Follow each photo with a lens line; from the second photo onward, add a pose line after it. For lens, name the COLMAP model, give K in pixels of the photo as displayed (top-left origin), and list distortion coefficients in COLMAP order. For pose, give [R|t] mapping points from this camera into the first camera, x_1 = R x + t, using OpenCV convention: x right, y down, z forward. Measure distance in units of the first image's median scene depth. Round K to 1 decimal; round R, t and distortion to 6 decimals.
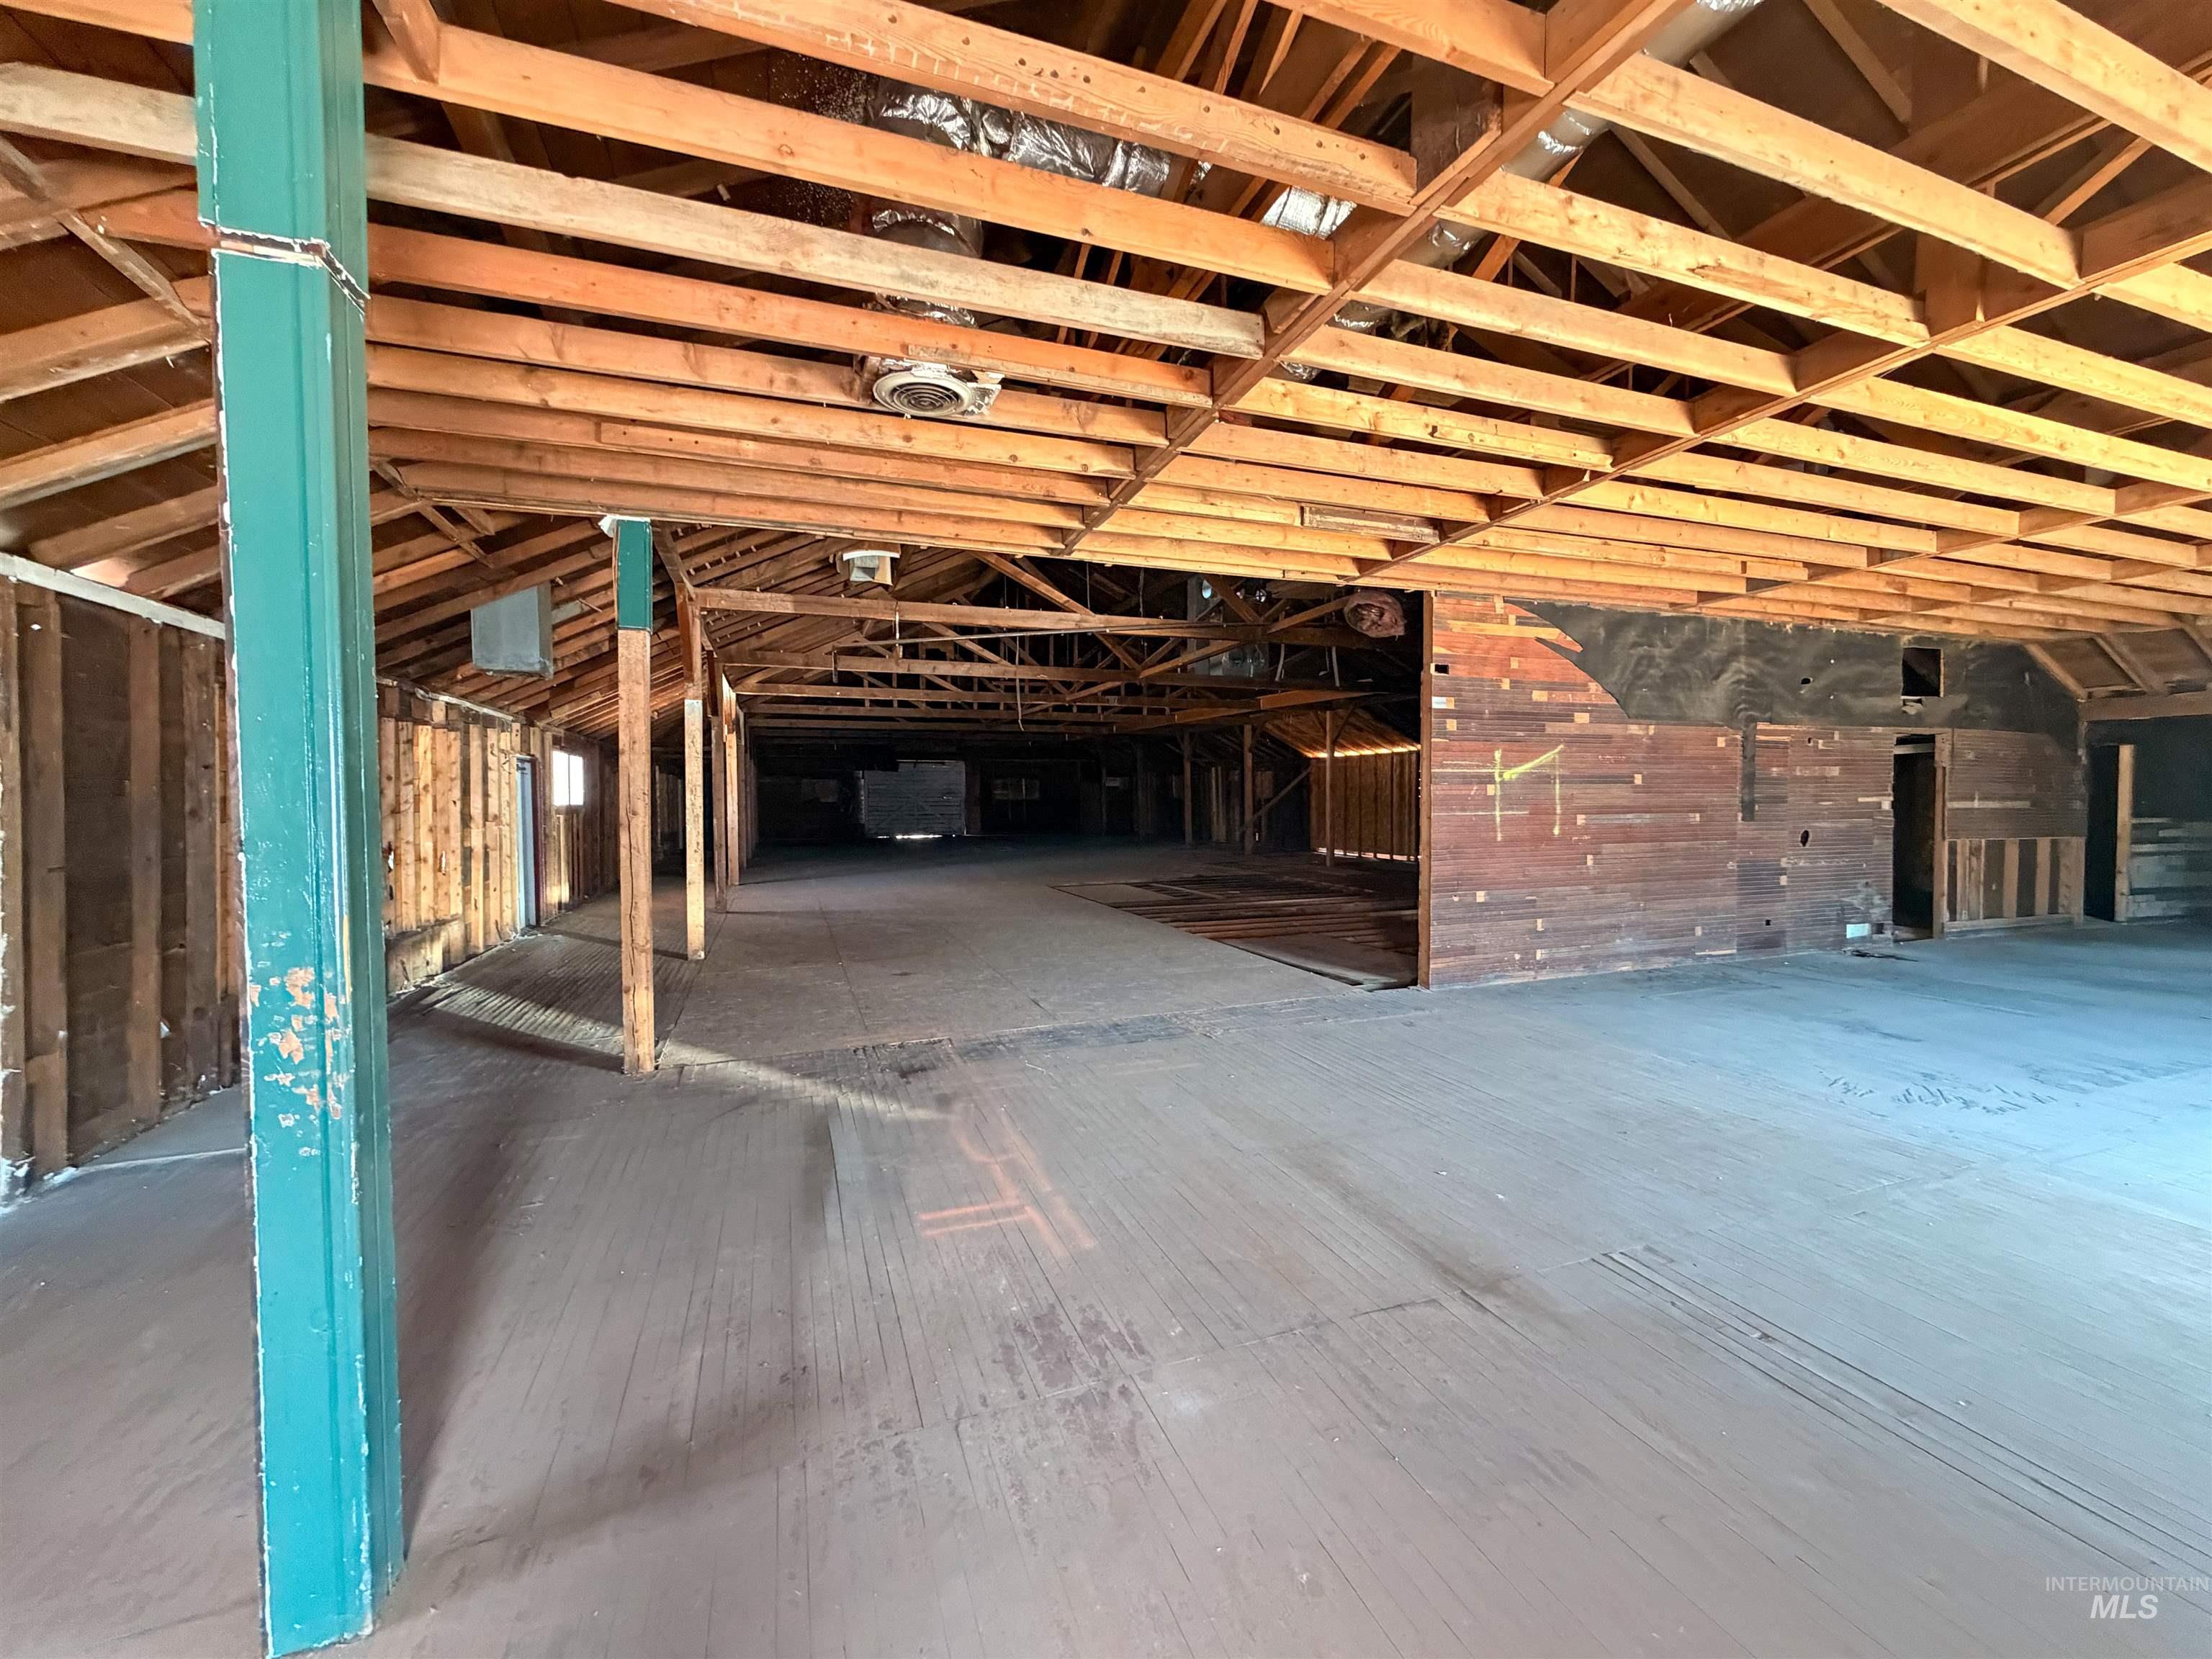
lens RADIAL K [[887.5, 0, 1105.8], [0, 887.5, 823.7], [0, 0, 1]] dist [0.000244, 0.000120]
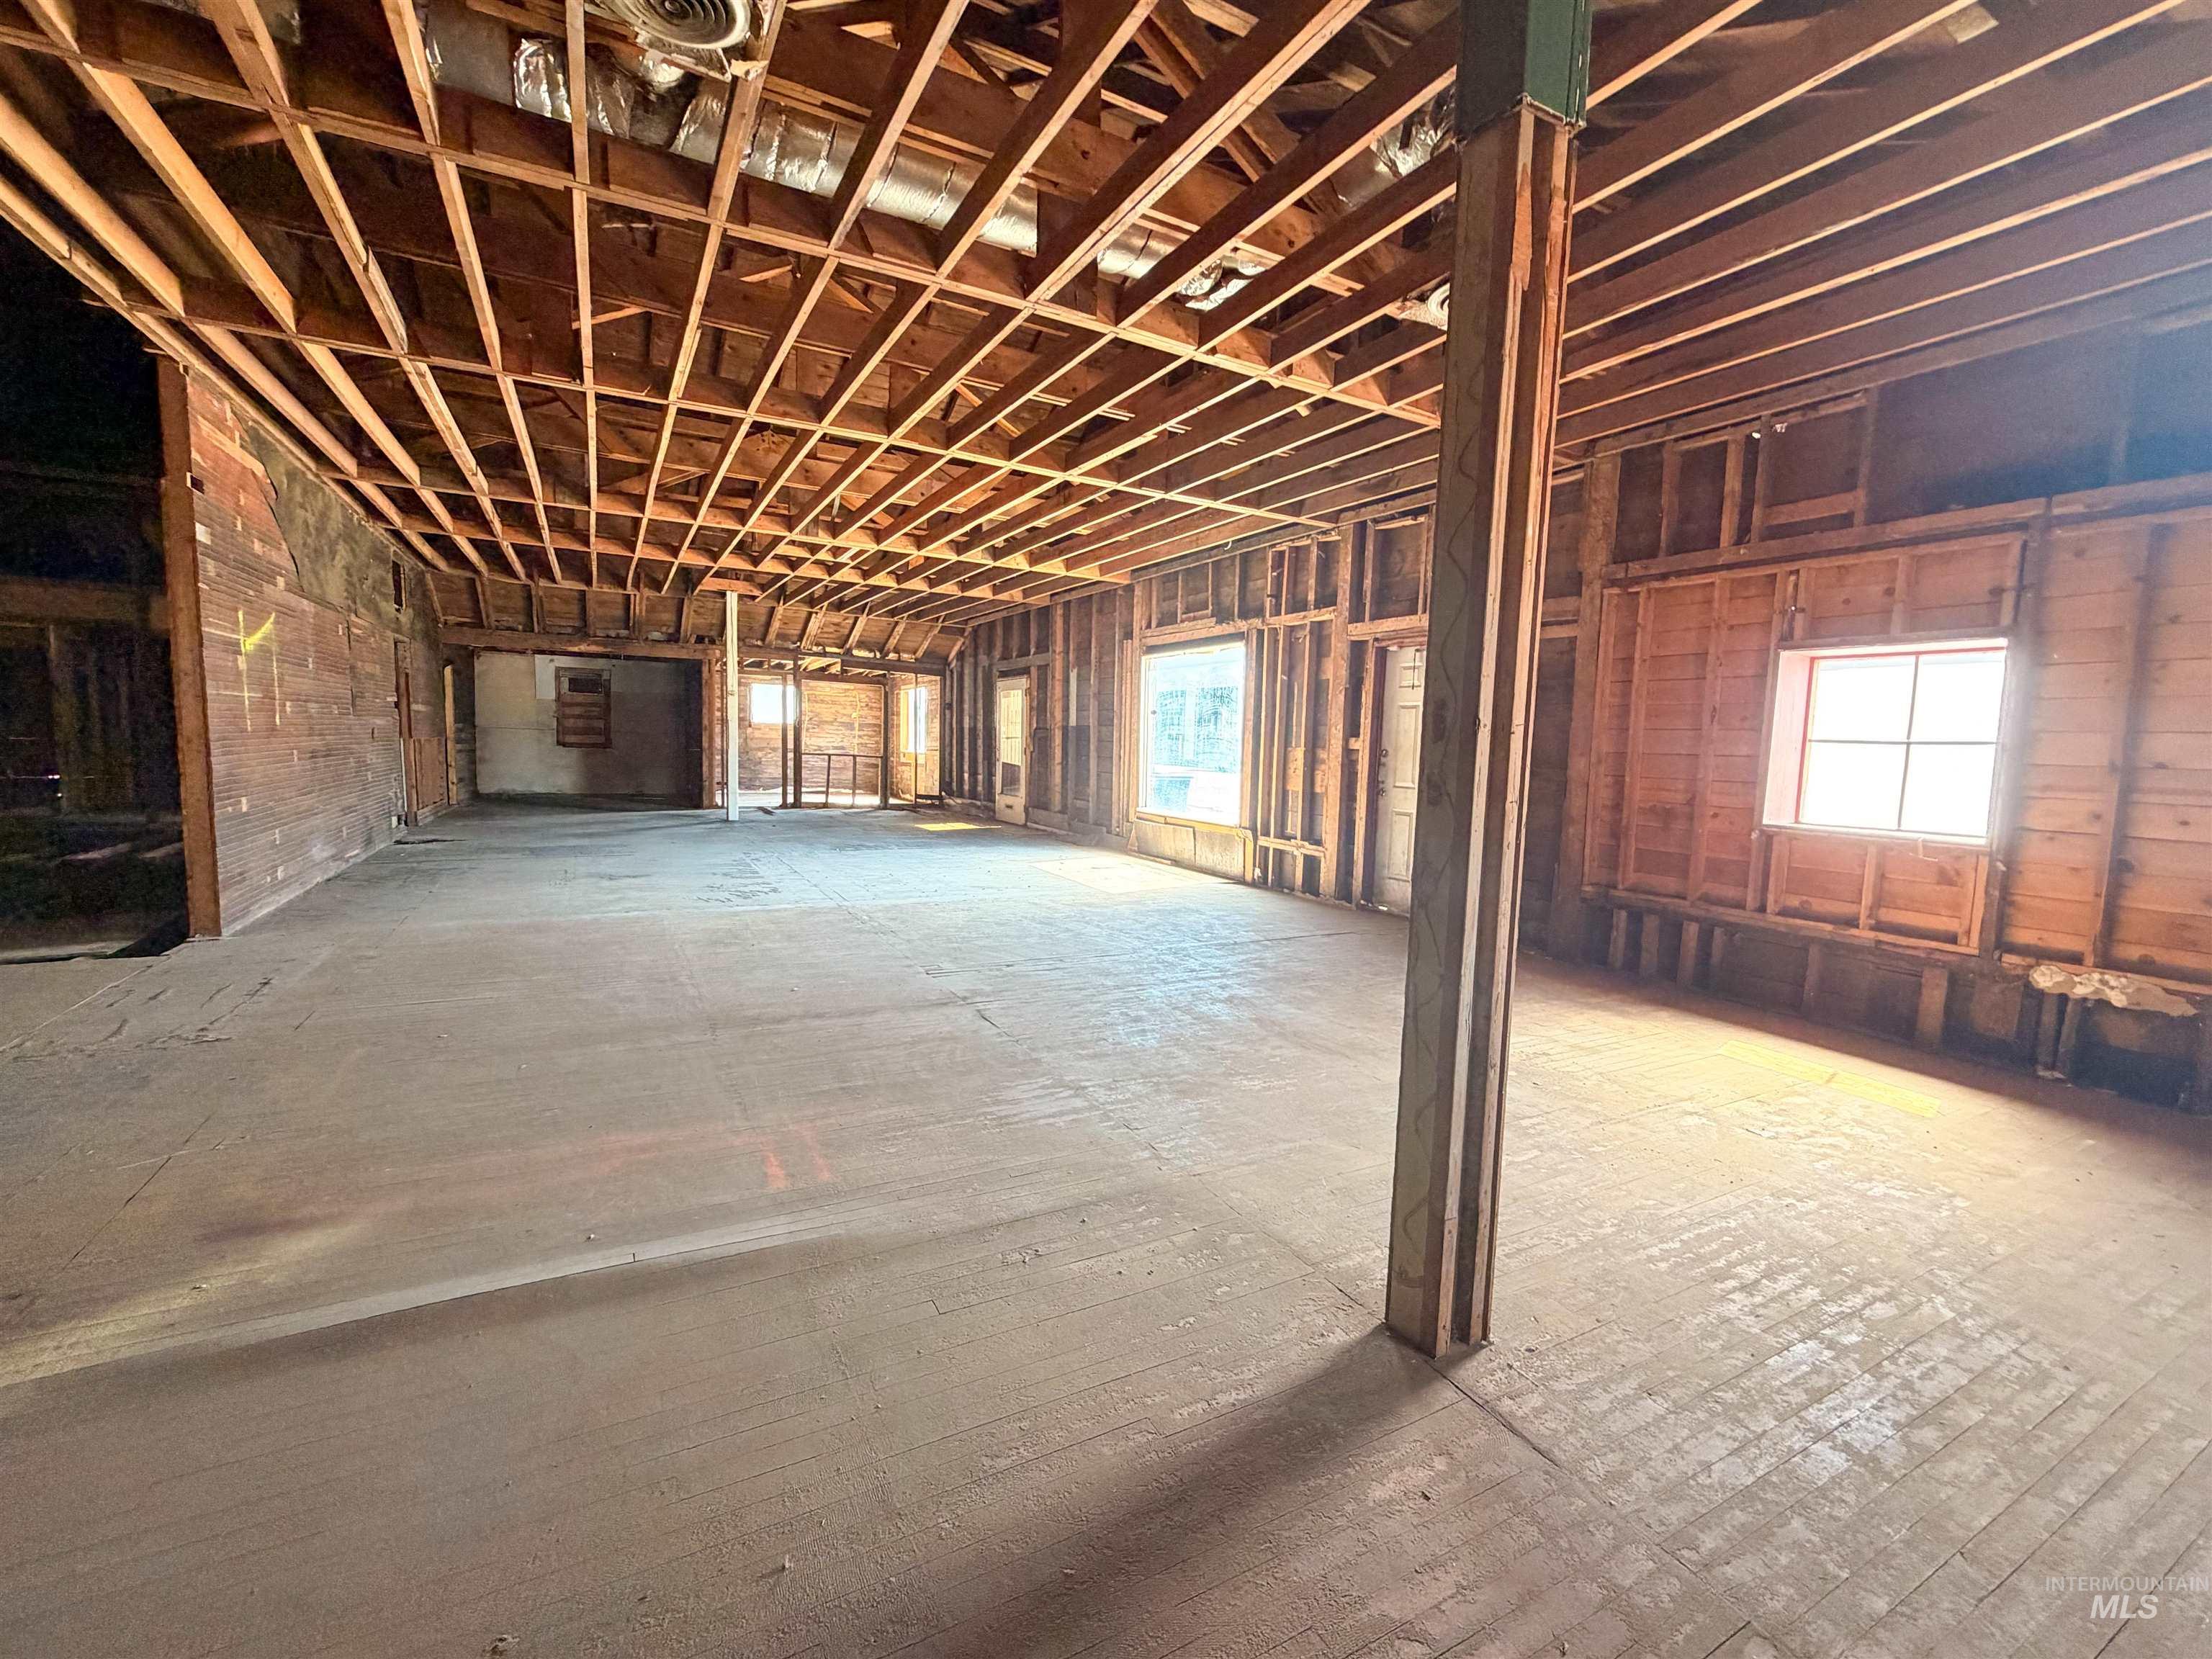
lens RADIAL K [[930.9, 0, 1108.9], [0, 930.9, 829.0], [0, 0, 1]] dist [-0.000300, 0.000576]
pose [[-0.144571, -0.091267, 0.985276, -0.470604], [0.002695, 0.995697, 0.092628, 0.030476], [-0.989491, 0.016047, -0.143703, 0.389078]]
